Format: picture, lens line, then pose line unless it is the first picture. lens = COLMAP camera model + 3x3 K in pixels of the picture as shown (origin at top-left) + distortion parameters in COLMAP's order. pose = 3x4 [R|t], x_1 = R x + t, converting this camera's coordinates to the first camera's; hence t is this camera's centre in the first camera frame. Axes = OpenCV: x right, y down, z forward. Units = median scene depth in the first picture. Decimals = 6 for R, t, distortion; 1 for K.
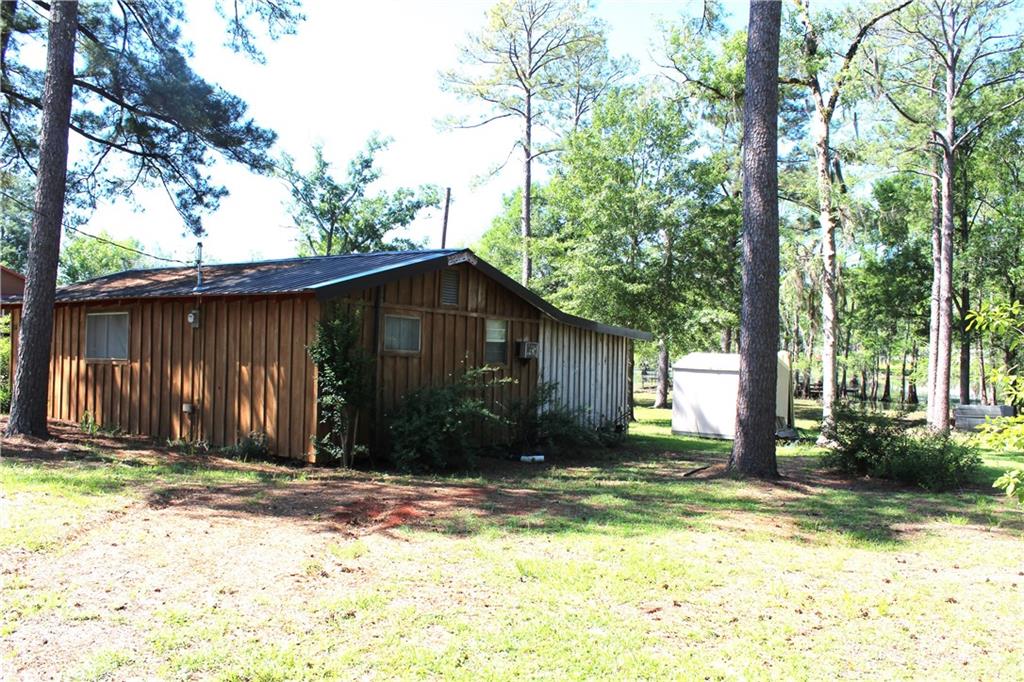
lens RADIAL K [[879.9, 0, 512.0], [0, 879.9, 341.0], [0, 0, 1]] dist [-0.161433, 0.177602]
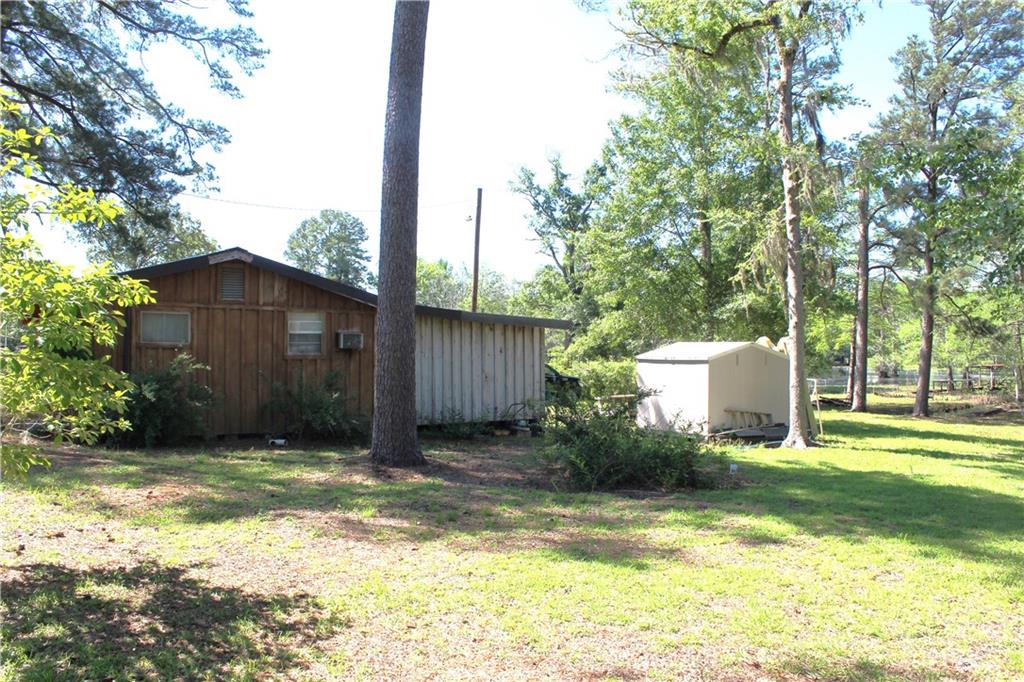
lens RADIAL K [[879.9, 0, 512.0], [0, 879.9, 341.0], [0, 0, 1]] dist [-0.161433, 0.177602]
pose [[0.908397, -0.031600, -0.416912, 0.155426], [0.026285, 0.999484, -0.018486, 0.008690], [0.417281, 0.005834, 0.908759, 0.037558]]
